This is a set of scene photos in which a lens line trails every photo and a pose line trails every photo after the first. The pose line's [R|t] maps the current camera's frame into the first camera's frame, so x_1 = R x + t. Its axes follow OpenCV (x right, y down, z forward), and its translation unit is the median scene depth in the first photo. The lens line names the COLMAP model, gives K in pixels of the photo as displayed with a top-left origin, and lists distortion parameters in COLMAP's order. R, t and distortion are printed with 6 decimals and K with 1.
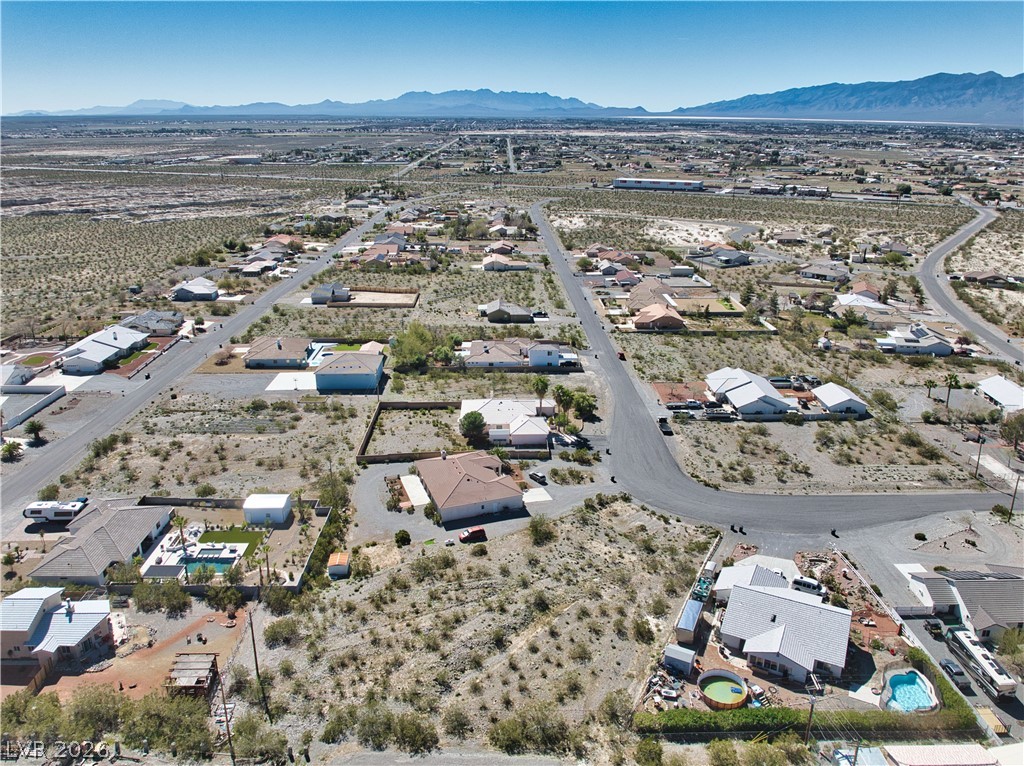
lens RADIAL K [[742.0, 0, 513.8], [0, 742.0, 381.9], [0, 0, 1]] dist [-0.031664, -0.015691]
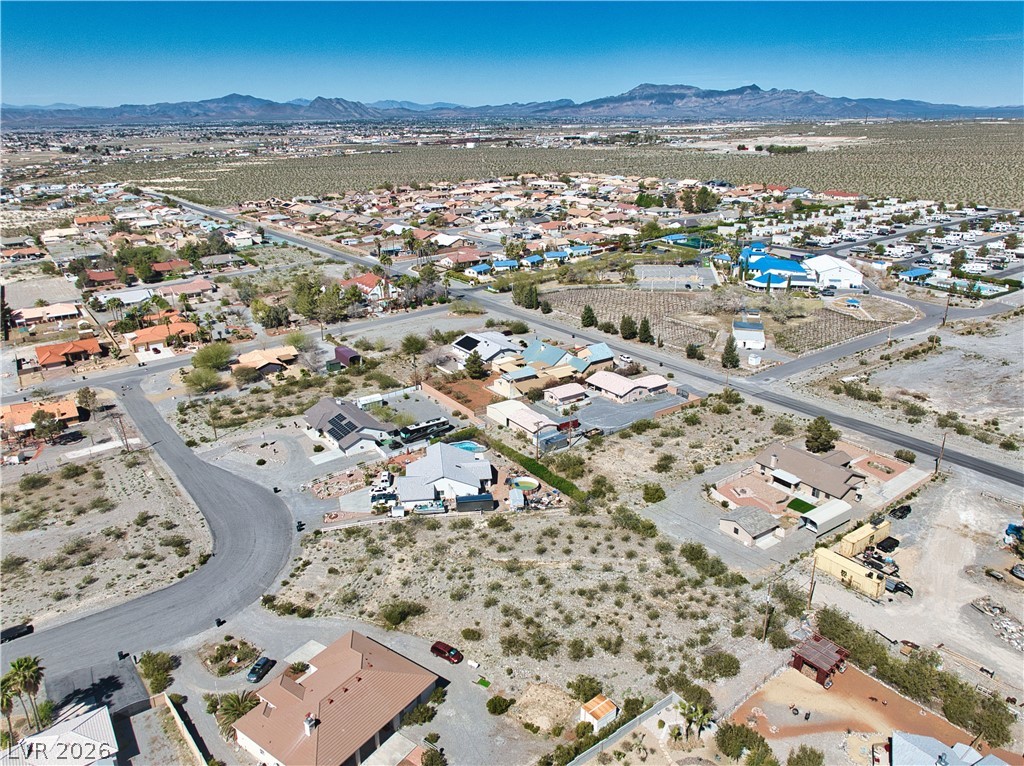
lens RADIAL K [[742.0, 0, 517.8], [0, 742.0, 391.8], [0, 0, 1]] dist [-0.031664, -0.015691]
pose [[-0.576894, -0.285342, 0.765358, -0.517696], [0.282652, 0.809374, 0.514802, -0.338799], [-0.766356, 0.513316, -0.386271, 0.900885]]
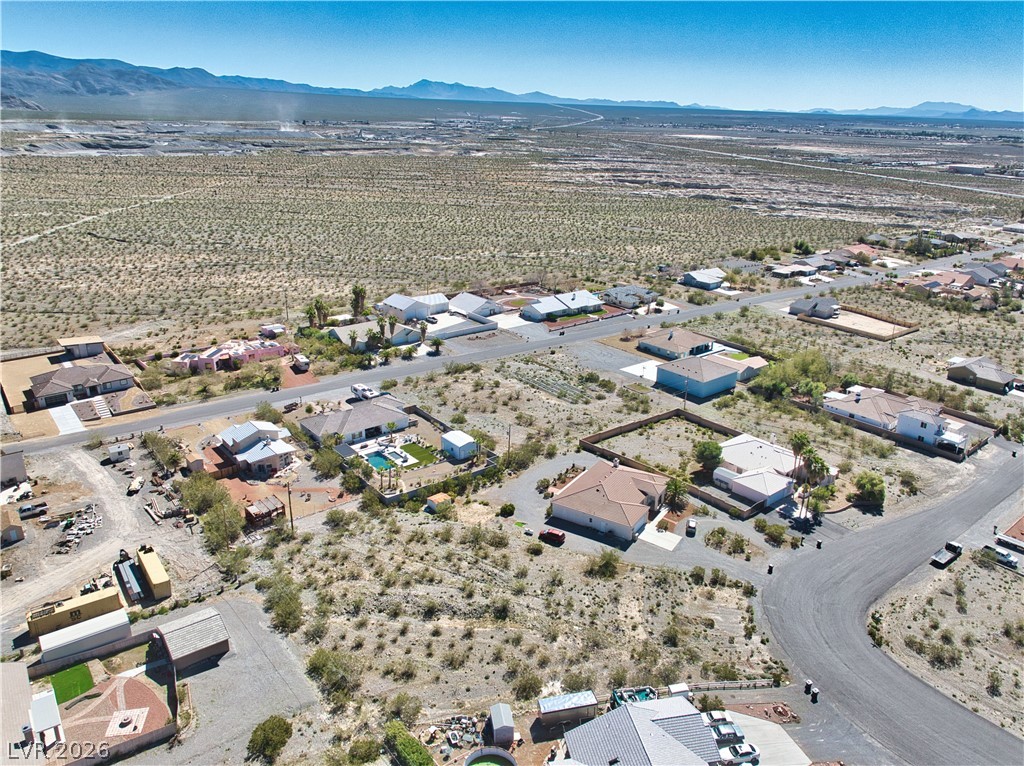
lens RADIAL K [[742.0, 0, 513.5], [0, 742.0, 390.3], [0, 0, 1]] dist [-0.031664, -0.015691]
pose [[0.607973, 0.284560, -0.741212, 0.483927], [-0.277991, 0.950765, 0.136990, -0.082683], [0.743700, 0.122764, 0.657145, 0.231200]]
